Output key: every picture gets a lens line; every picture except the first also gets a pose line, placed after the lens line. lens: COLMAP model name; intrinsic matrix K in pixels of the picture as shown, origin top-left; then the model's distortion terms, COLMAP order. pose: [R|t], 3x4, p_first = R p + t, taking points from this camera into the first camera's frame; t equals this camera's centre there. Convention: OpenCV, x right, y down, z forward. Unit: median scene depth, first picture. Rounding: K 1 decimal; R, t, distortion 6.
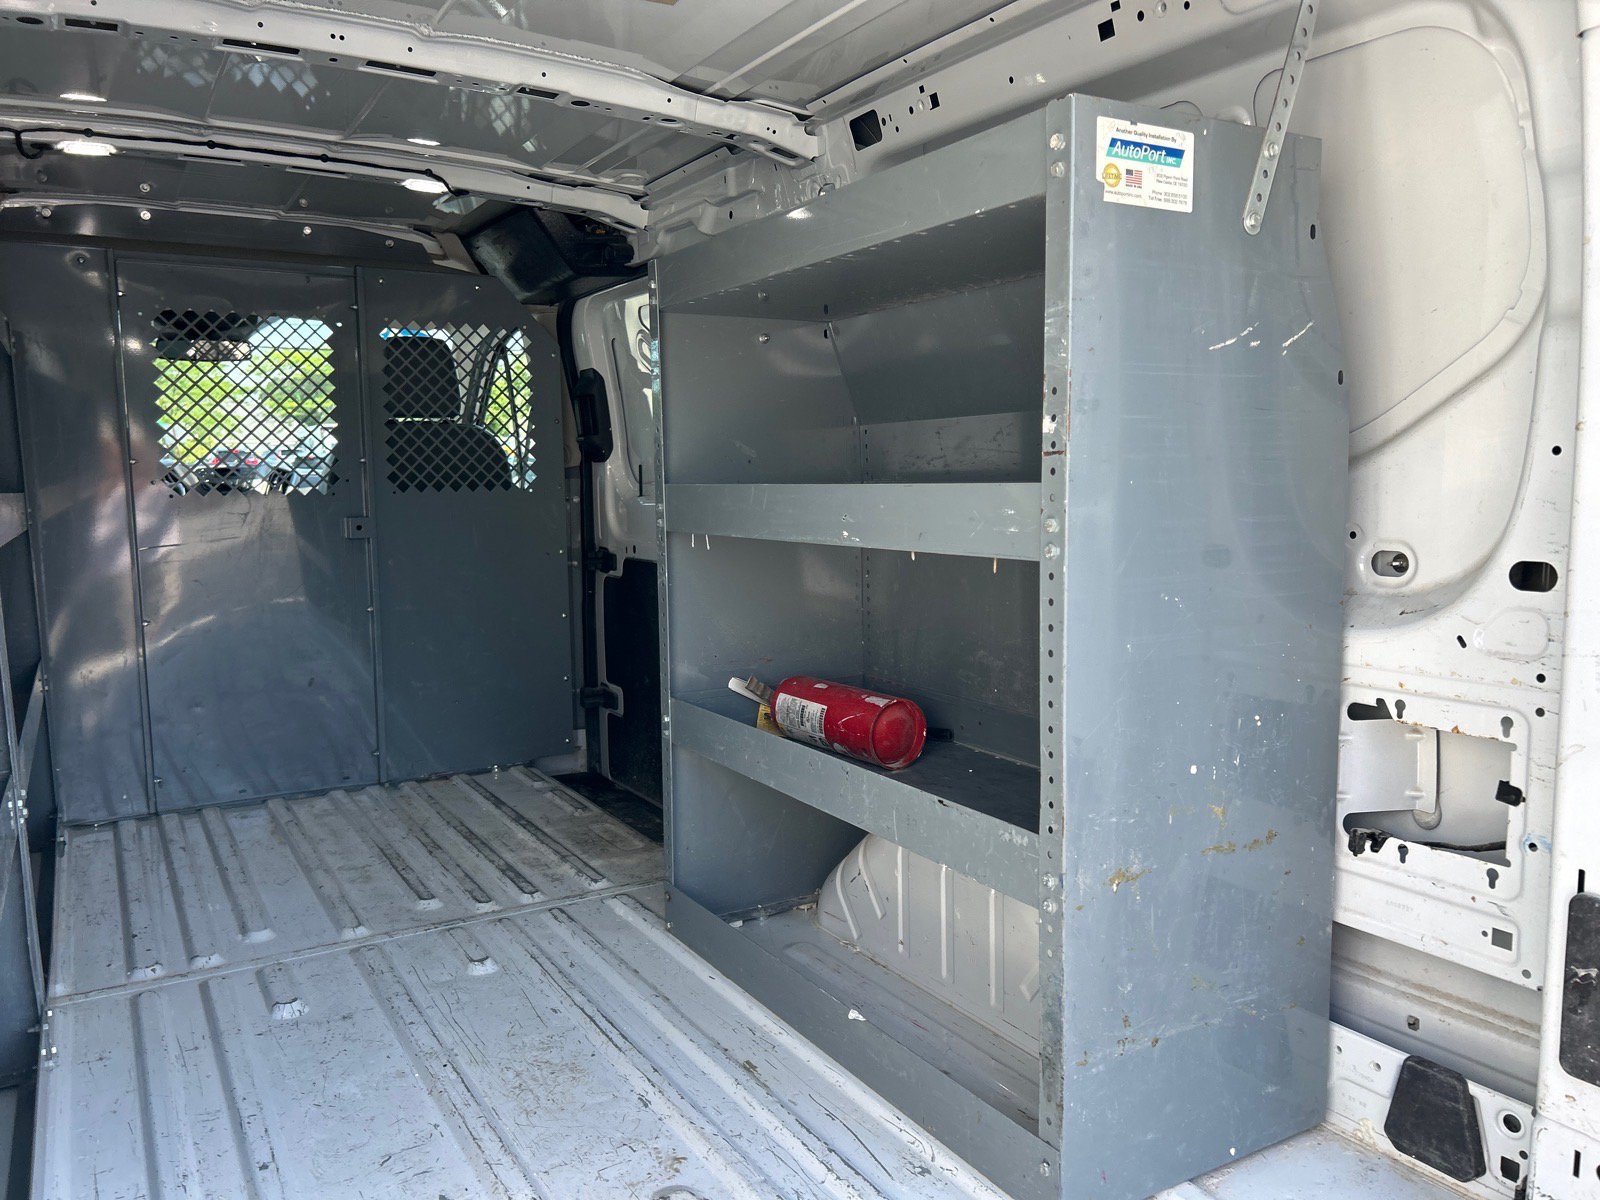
lens RADIAL K [[1213.8, 0, 821.2], [0, 1213.8, 606.4], [0, 0, 1]] dist [0.054327, -0.067217]
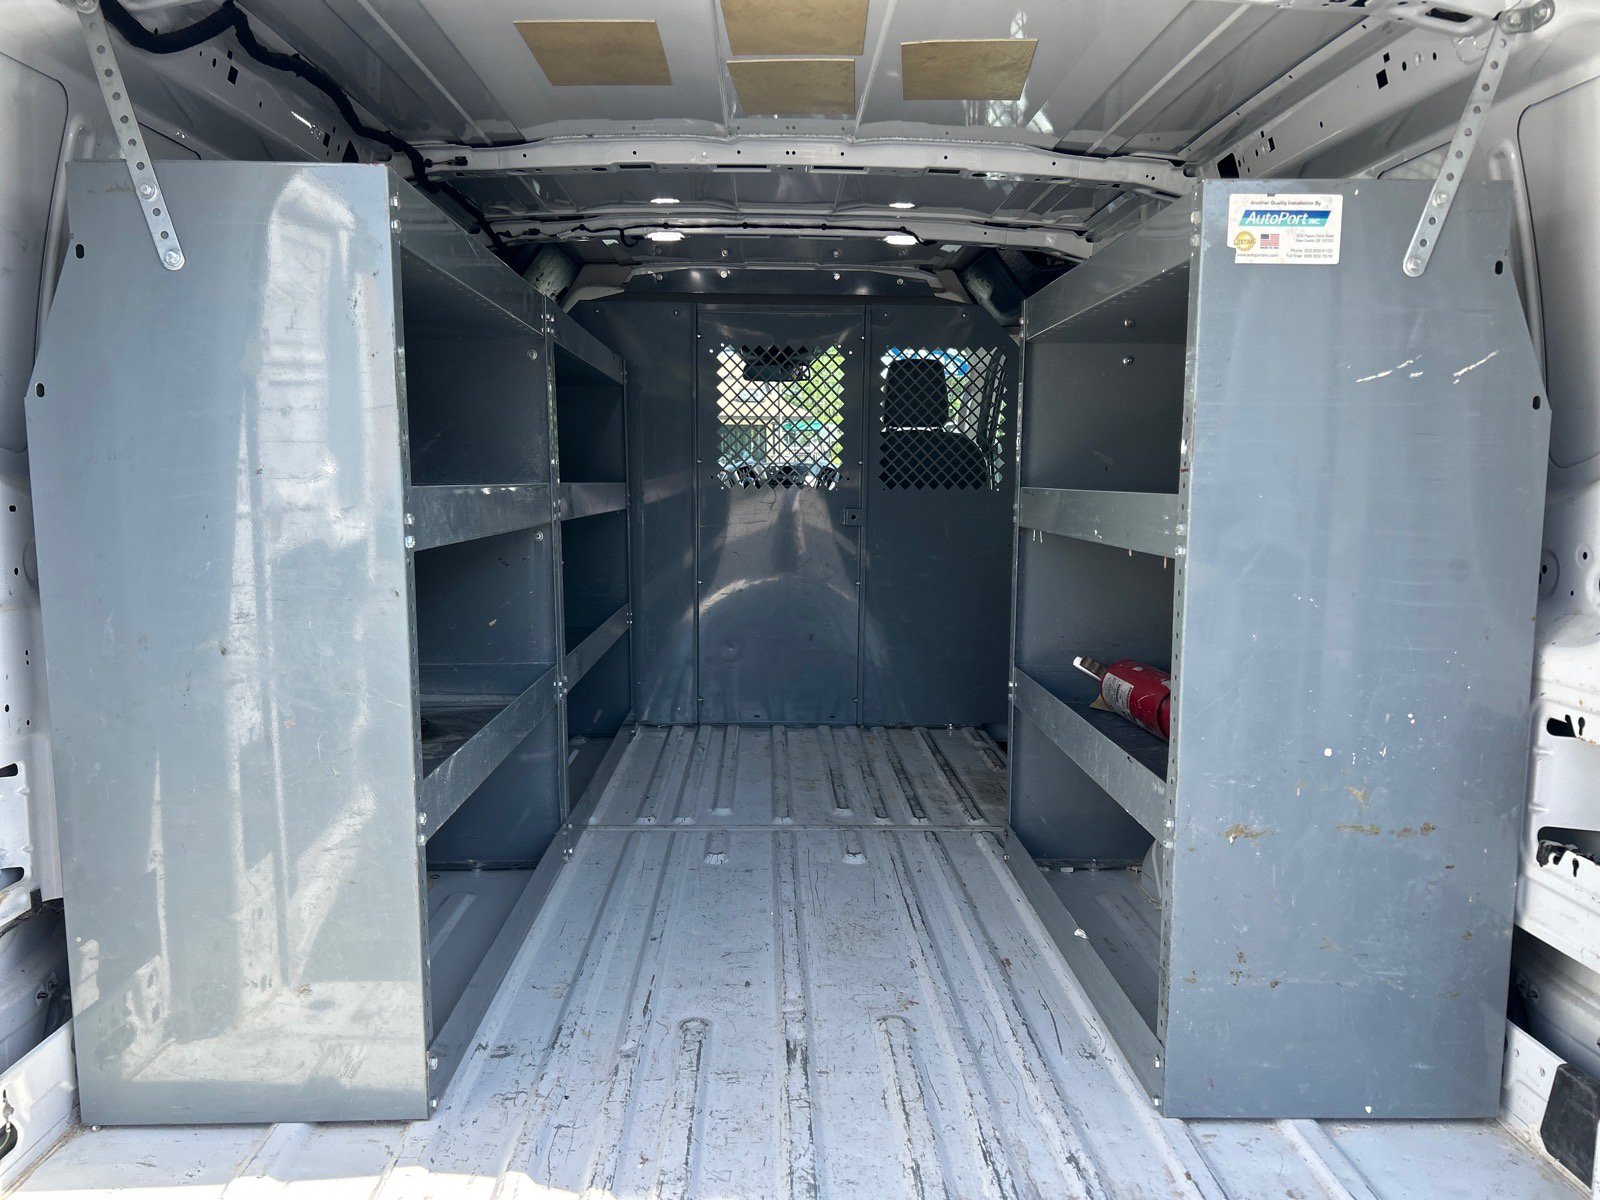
lens RADIAL K [[1213.8, 0, 797.0], [0, 1213.8, 607.7], [0, 0, 1]] dist [0.054327, -0.067217]
pose [[0.869225, 0.074873, -0.488714, 0.269450], [-0.073348, 0.997057, 0.022297, 0.006930], [0.488946, 0.016465, 0.872159, -0.147302]]
